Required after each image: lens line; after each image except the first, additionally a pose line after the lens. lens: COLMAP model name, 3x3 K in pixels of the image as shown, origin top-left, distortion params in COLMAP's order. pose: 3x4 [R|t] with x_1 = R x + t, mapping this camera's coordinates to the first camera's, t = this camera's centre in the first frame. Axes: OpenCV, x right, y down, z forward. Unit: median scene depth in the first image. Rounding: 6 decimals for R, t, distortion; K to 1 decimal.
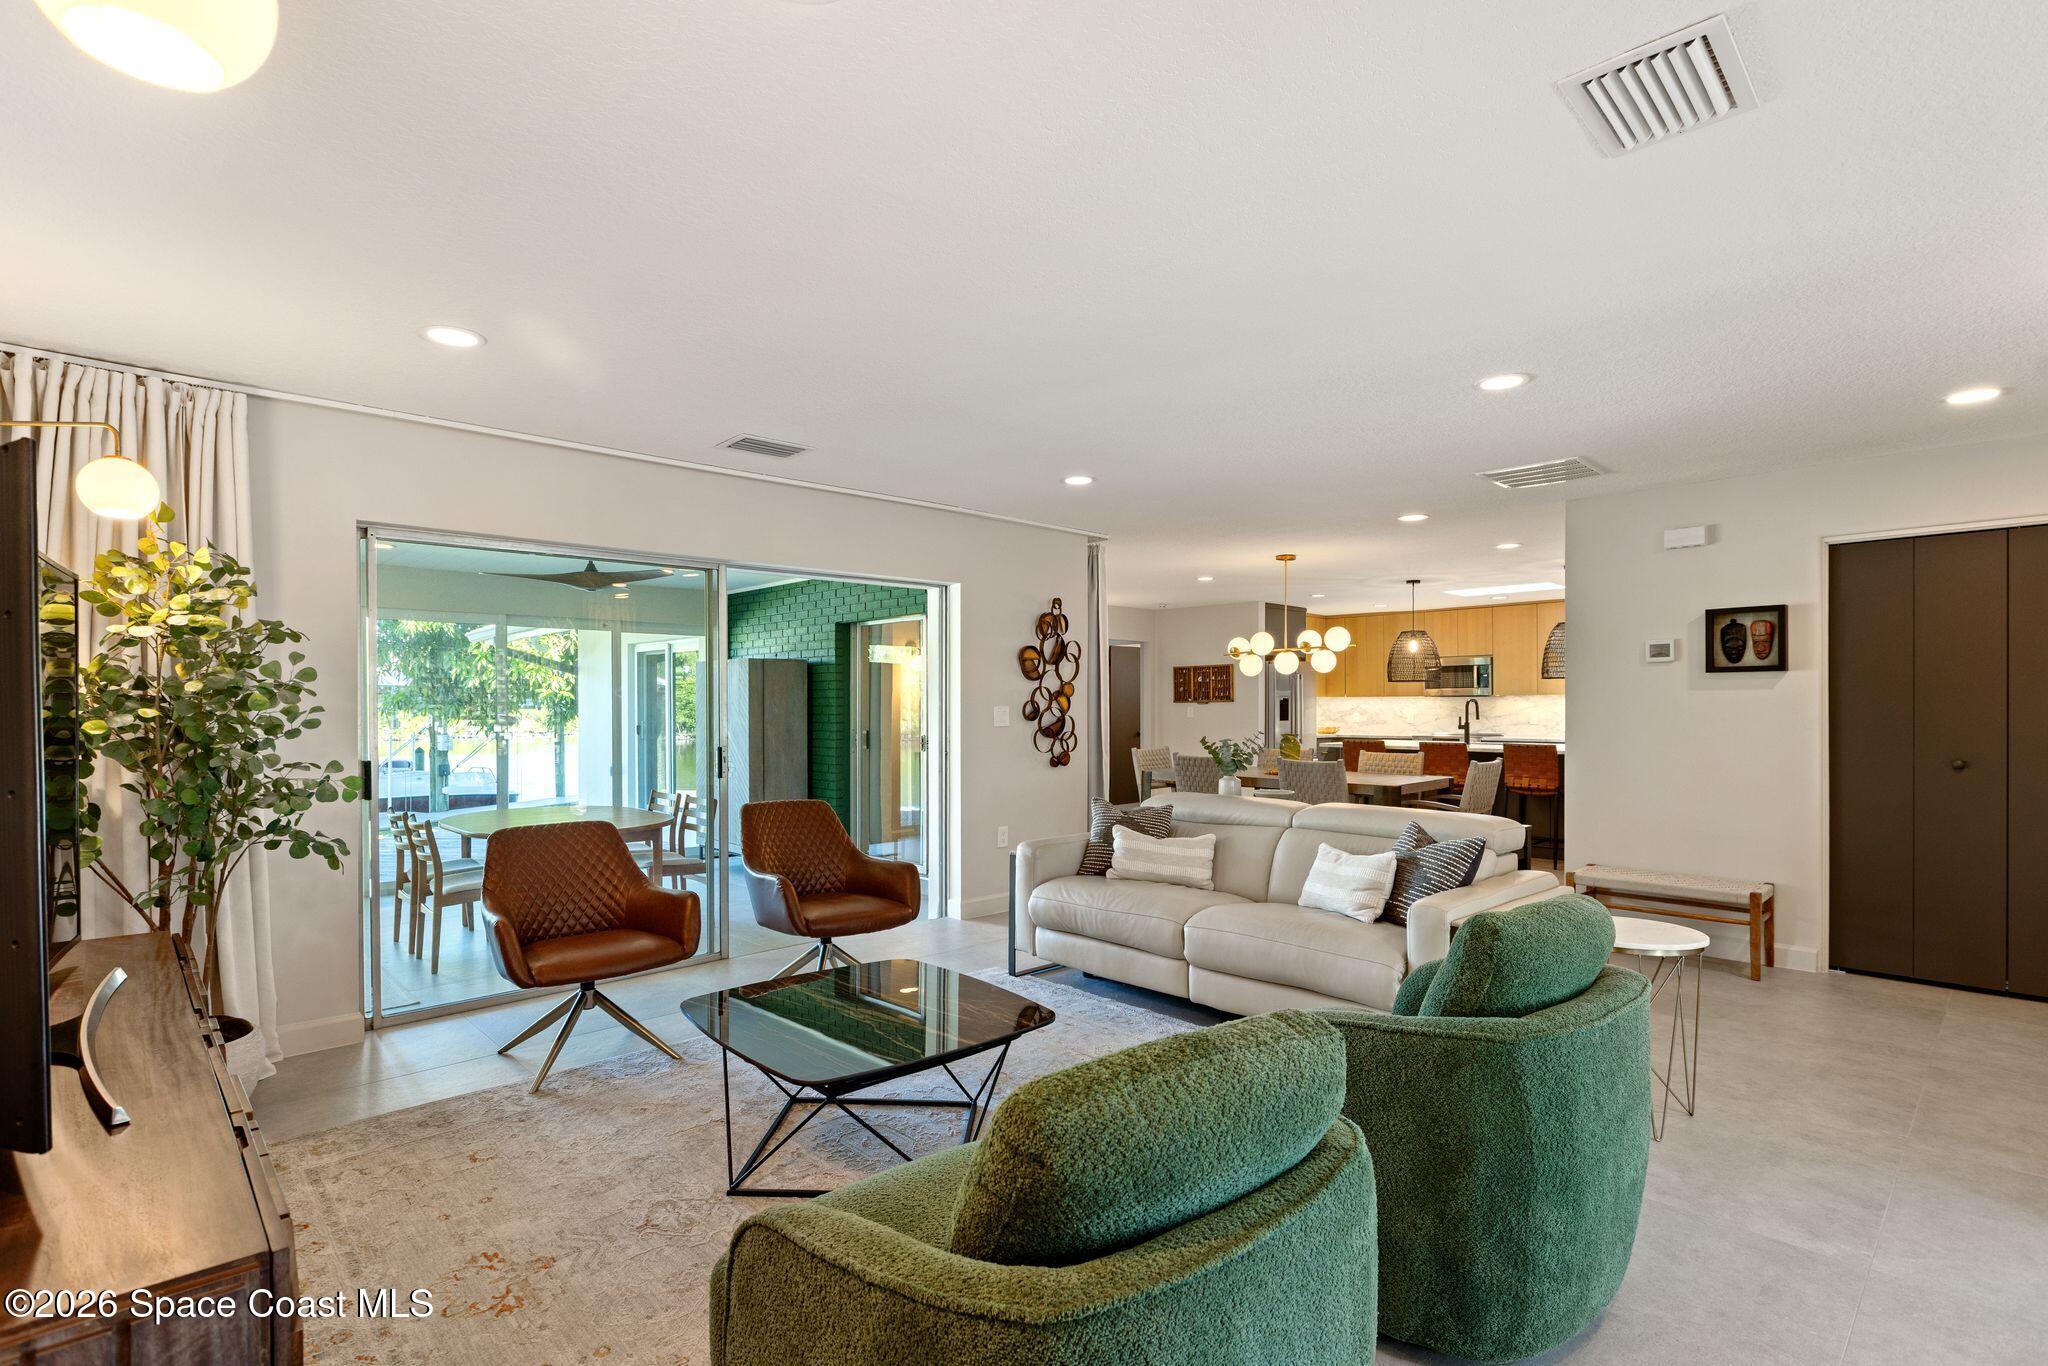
lens RADIAL K [[965.6, 0, 1024.0], [0, 965.6, 683.0], [0, 0, 1]] dist [0.021348, 0.000024]
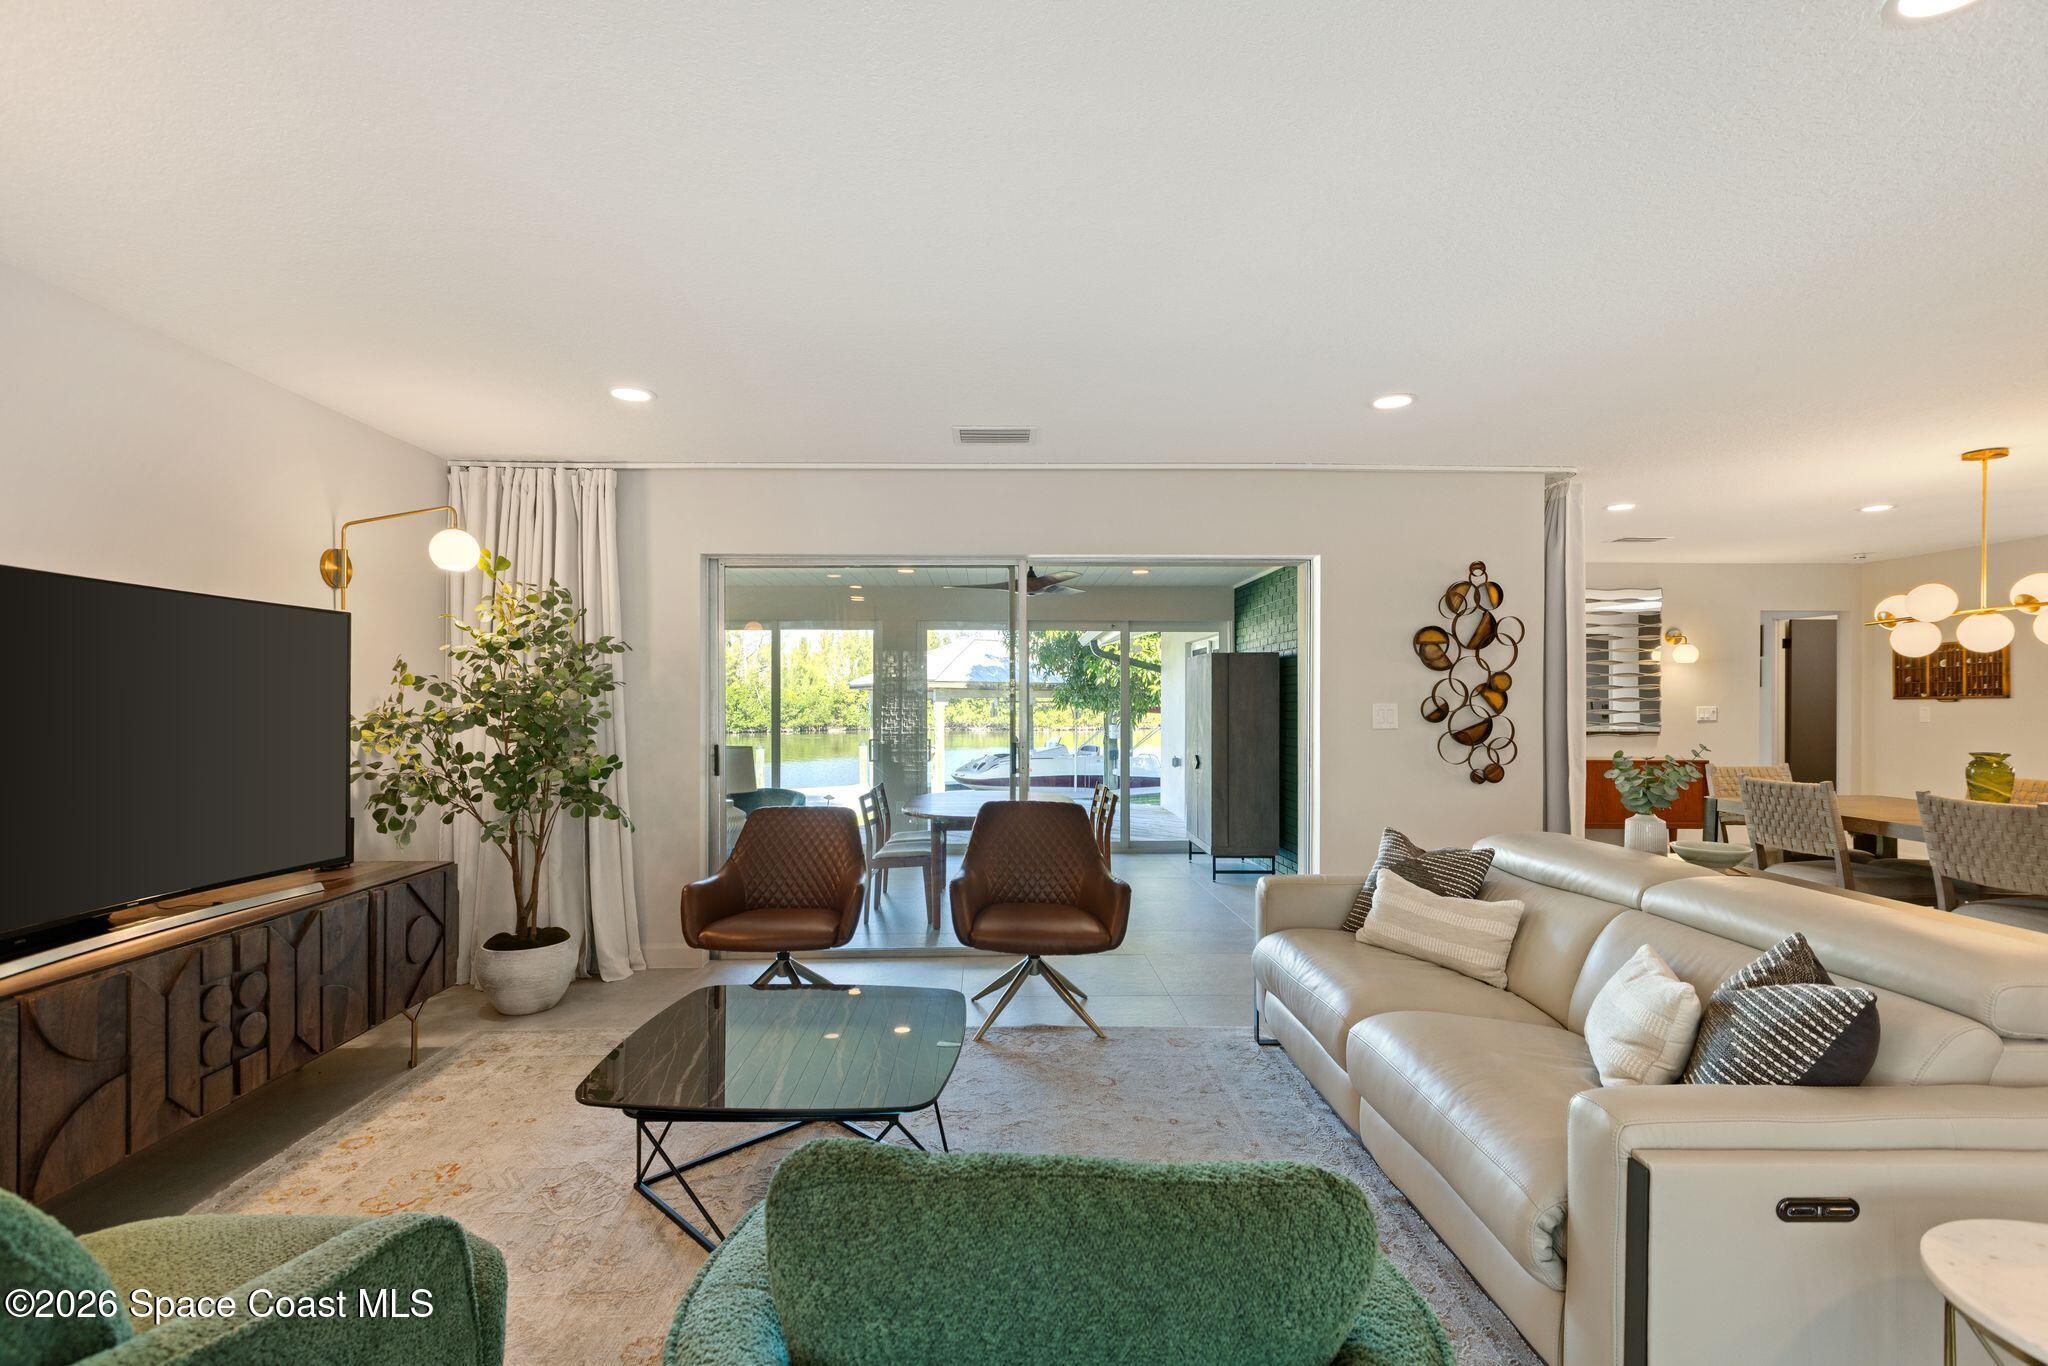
lens RADIAL K [[920.7, 0, 1012.7], [0, 920.7, 693.5], [0, 0, 1]] dist [0.002468, 0.000118]
pose [[0.744542, -0.002896, -0.667570, 0.244175], [0.012772, 0.999869, 0.009906, 0.004123], [0.667454, -0.015902, 0.744481, 0.216135]]
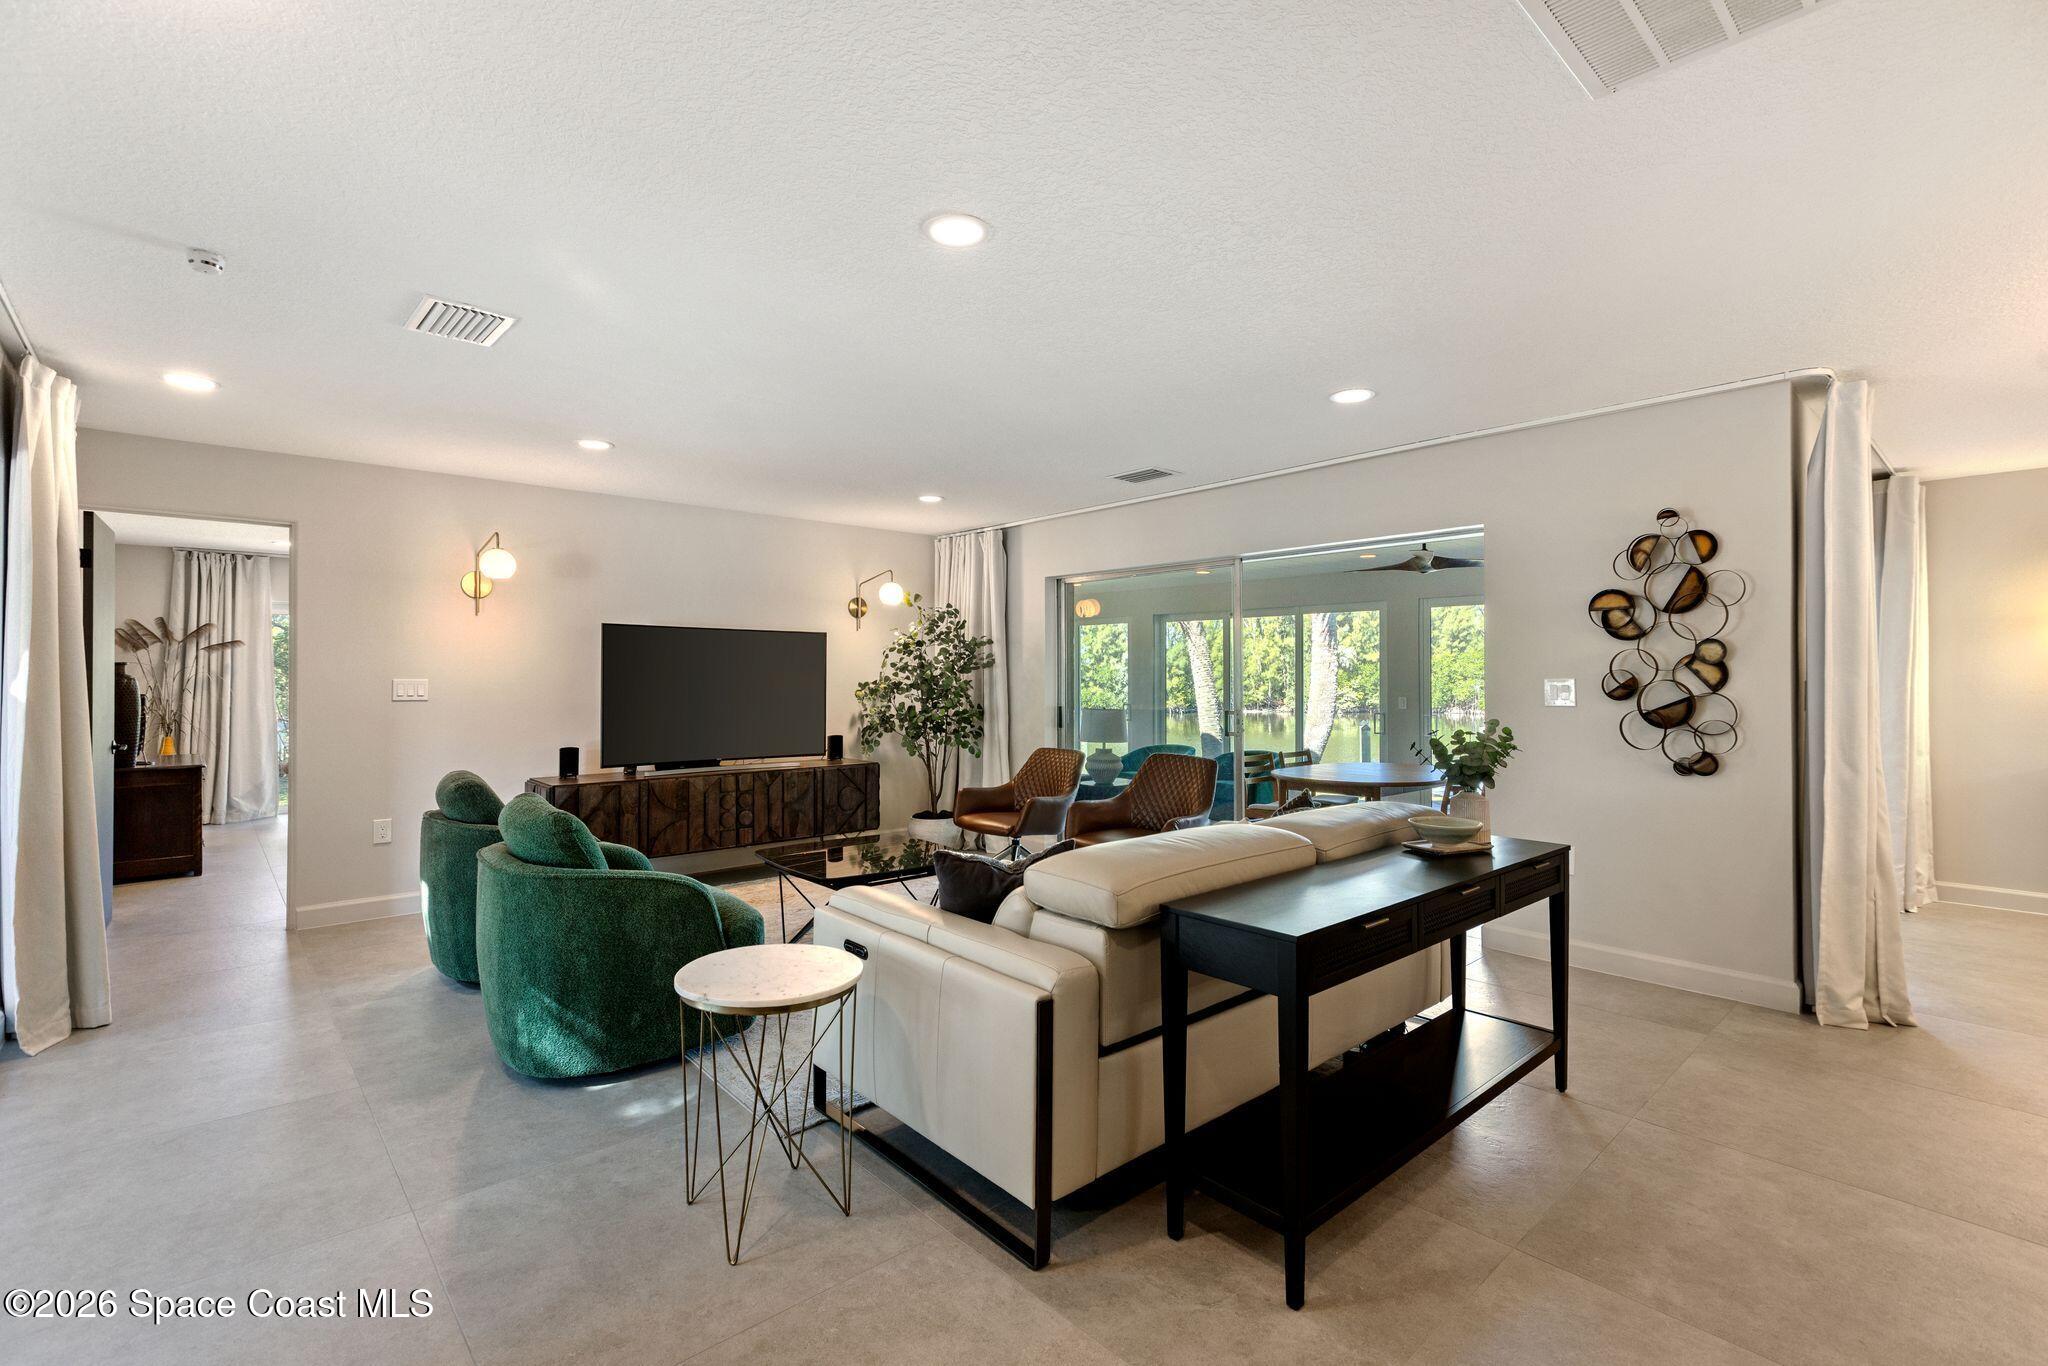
lens RADIAL K [[914.8, 0, 1031.4], [0, 914.8, 656.6], [0, 0, 1]] dist [0.002610, 0.000187]
pose [[-0.018057, -0.020839, -0.999620, 0.638025], [0.021309, 0.999548, -0.021222, 0.013230], [0.999610, -0.021684, -0.017605, 0.588303]]
